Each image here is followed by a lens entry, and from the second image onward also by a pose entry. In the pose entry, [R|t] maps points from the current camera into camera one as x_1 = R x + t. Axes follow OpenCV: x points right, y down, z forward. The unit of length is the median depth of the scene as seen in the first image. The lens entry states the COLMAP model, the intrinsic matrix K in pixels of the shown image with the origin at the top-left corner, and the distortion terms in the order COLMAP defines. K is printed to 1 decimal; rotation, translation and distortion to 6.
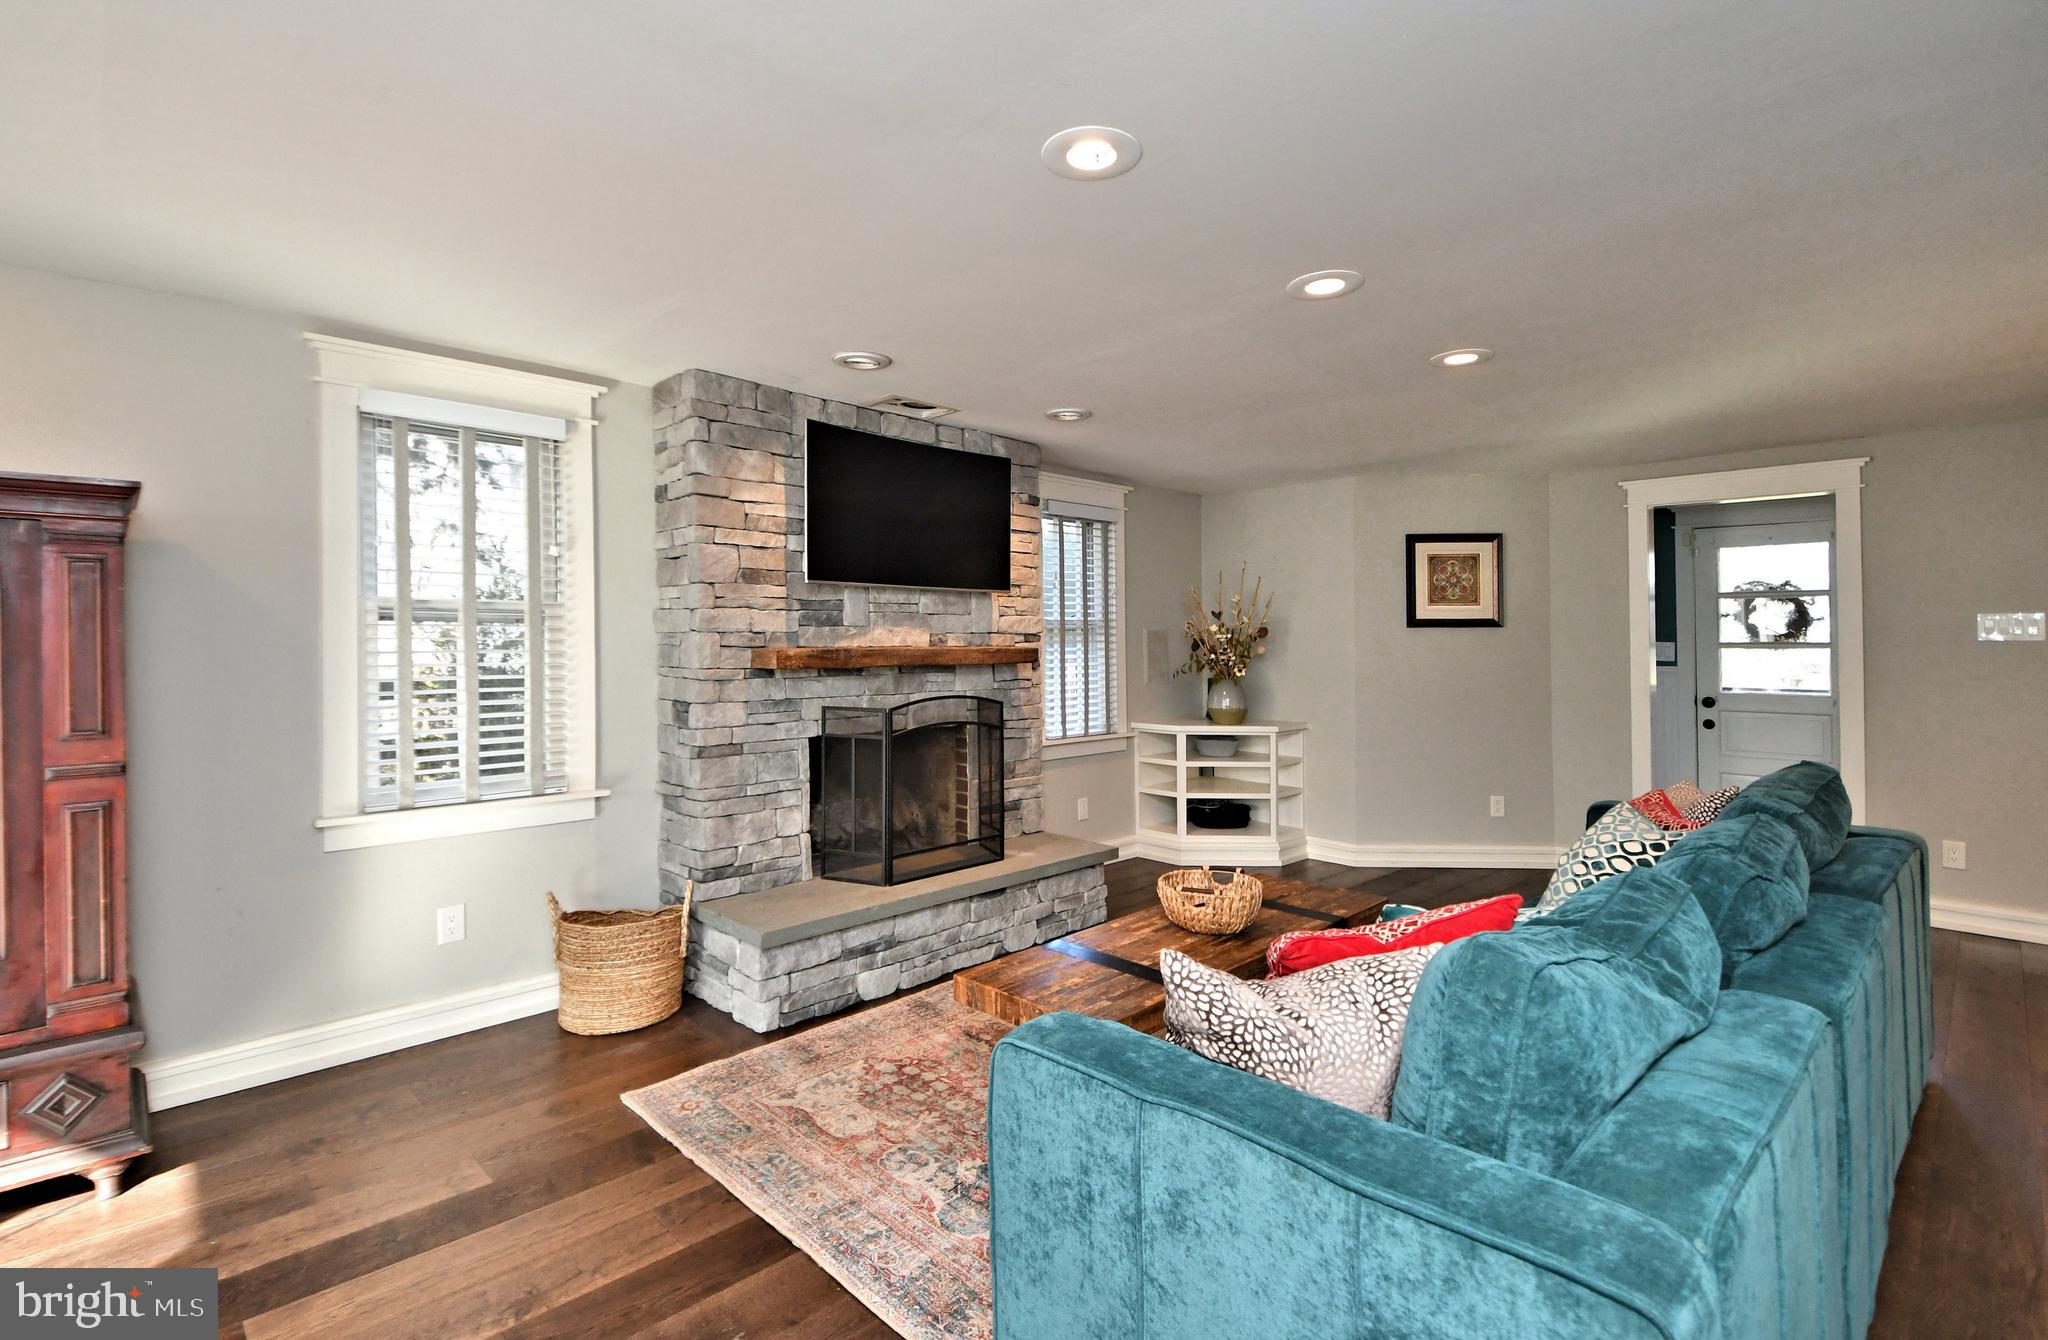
lens RADIAL K [[968.4, 0, 1023.6], [0, 968.4, 634.8], [0, 0, 1]] dist [0.016995, -0.000515]
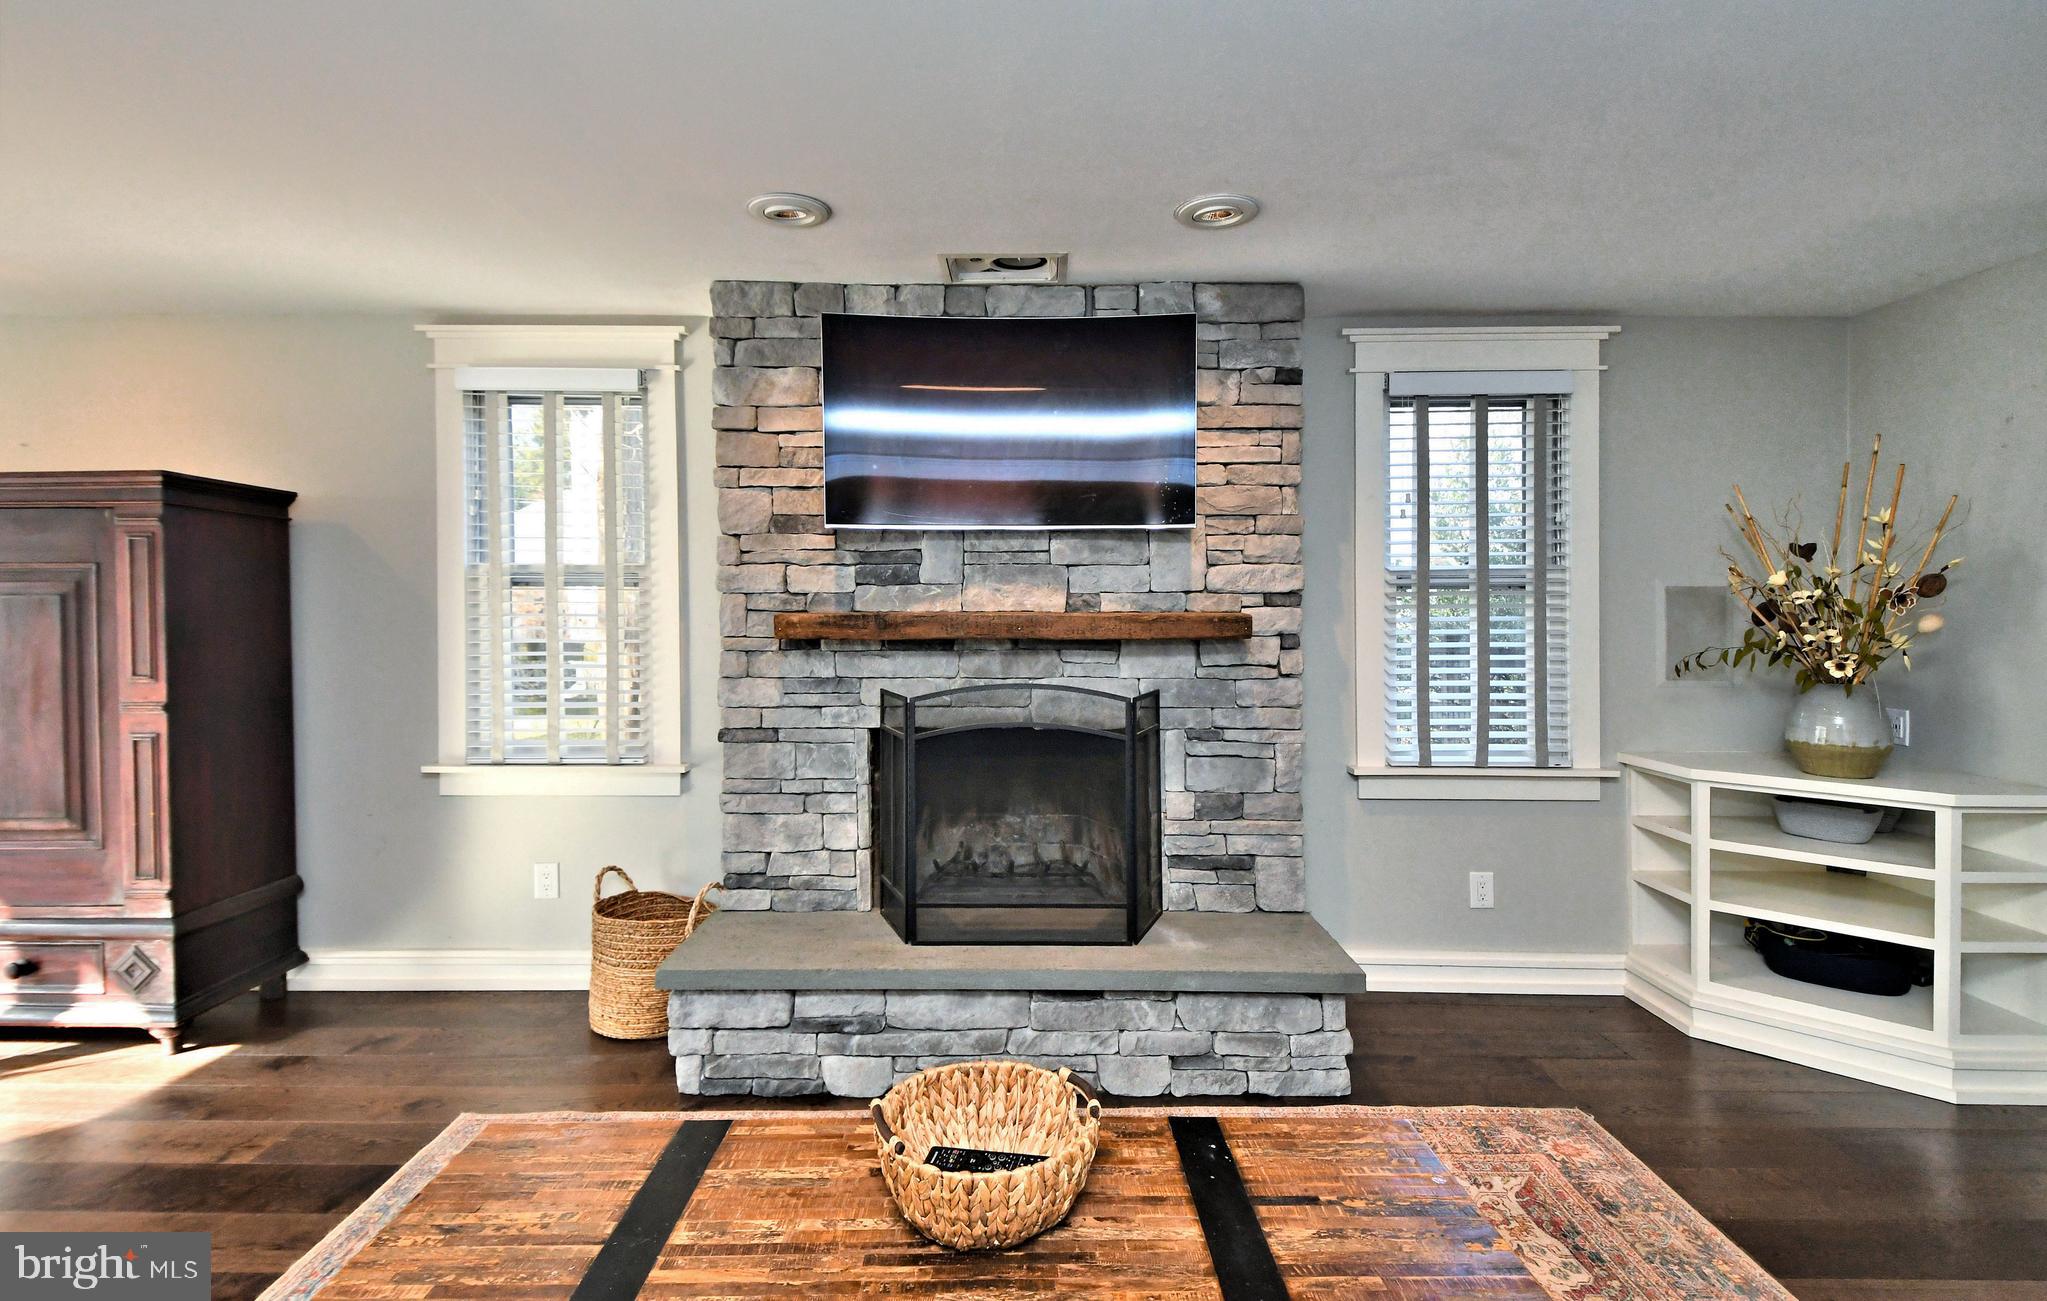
lens RADIAL K [[989.6, 0, 931.8], [0, 989.6, 628.0], [0, 0, 1]] dist [0.053782, -0.030832]
pose [[0.698449, 0.011575, -0.715566, 0.390662], [0.003520, 0.999802, 0.019608, 0.010353], [0.715651, -0.016214, 0.698270, 0.493522]]
